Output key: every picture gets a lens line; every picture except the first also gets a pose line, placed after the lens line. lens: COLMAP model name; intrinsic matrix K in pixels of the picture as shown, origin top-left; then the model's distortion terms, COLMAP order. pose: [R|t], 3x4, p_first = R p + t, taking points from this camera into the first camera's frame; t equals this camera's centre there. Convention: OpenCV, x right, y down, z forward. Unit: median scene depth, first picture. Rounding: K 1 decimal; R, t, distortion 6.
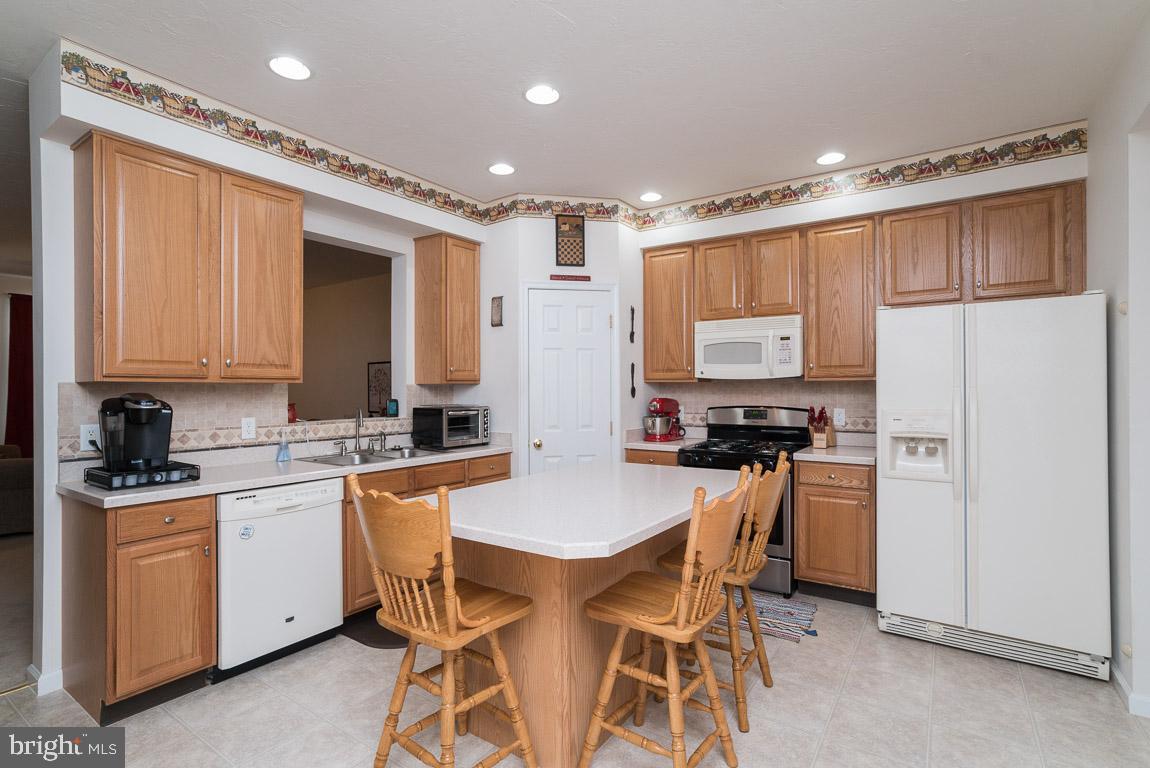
lens RADIAL K [[563.4, 0, 575.0], [0, 563.4, 384.0], [0, 0, 1]] dist [-0.020638, 0.000093]
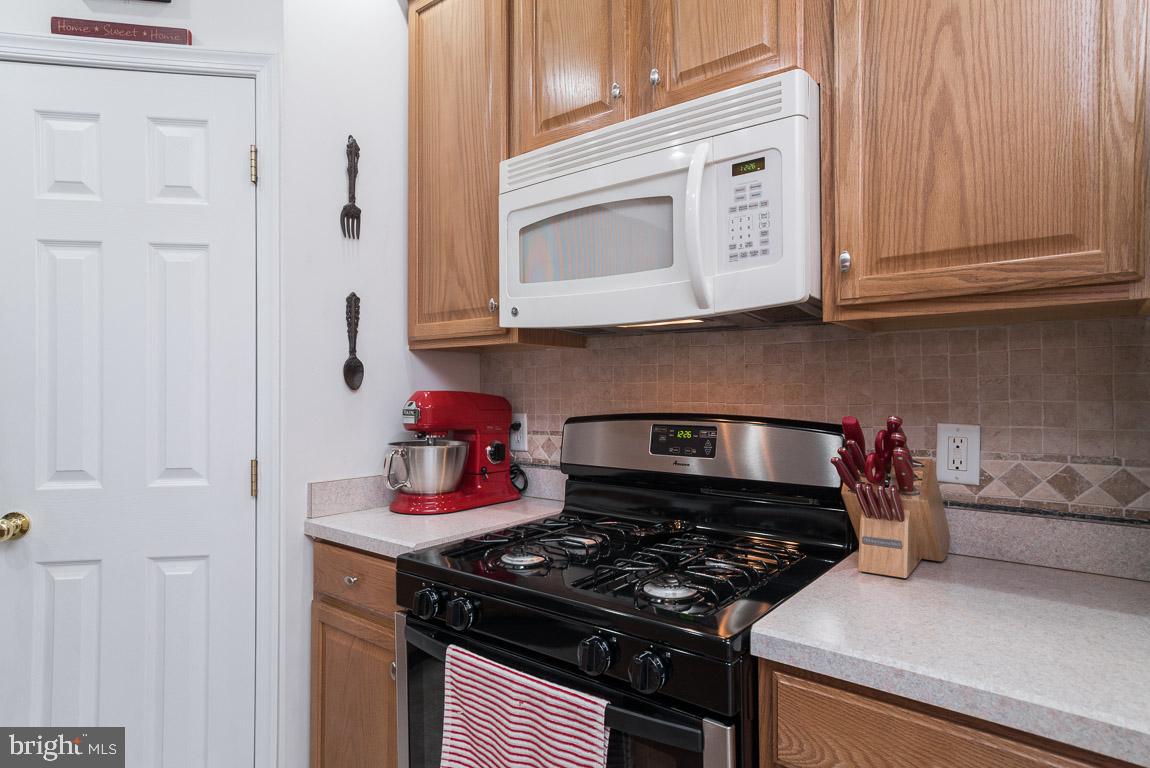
lens RADIAL K [[643.1, 0, 575.0], [0, 643.1, 384.0], [0, 0, 1]] dist [-0.029732, 0.046908]
pose [[0.997410, -0.000958, -0.071920, 0.291149], [0.000447, 0.999975, -0.007121, 0.025060], [0.071925, 0.007071, 0.997385, 0.639552]]
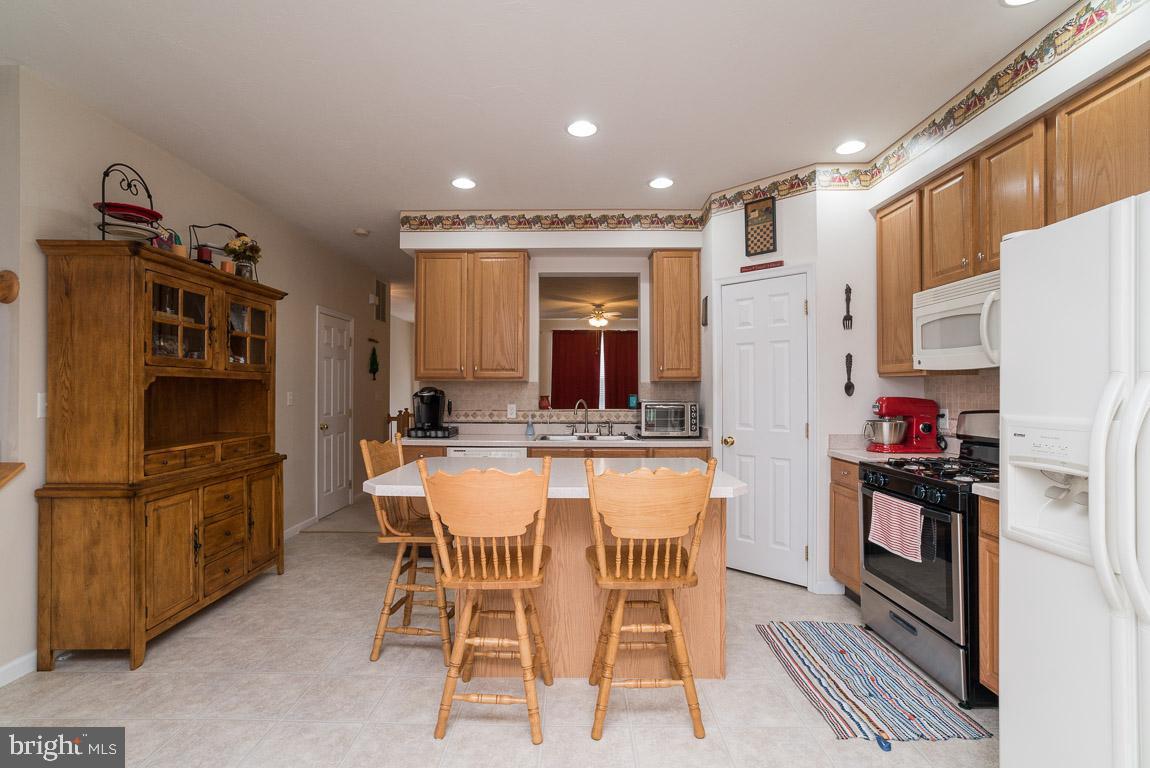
lens RADIAL K [[531.2, 0, 566.1], [0, 531.2, 386.2], [0, 0, 1]] dist [-0.037960, 0.024044]
pose [[0.557887, -0.004128, -0.829907, 0.541556], [0.001847, 0.999991, -0.003733, 0.012844], [0.829915, 0.000550, 0.557890, 0.244039]]
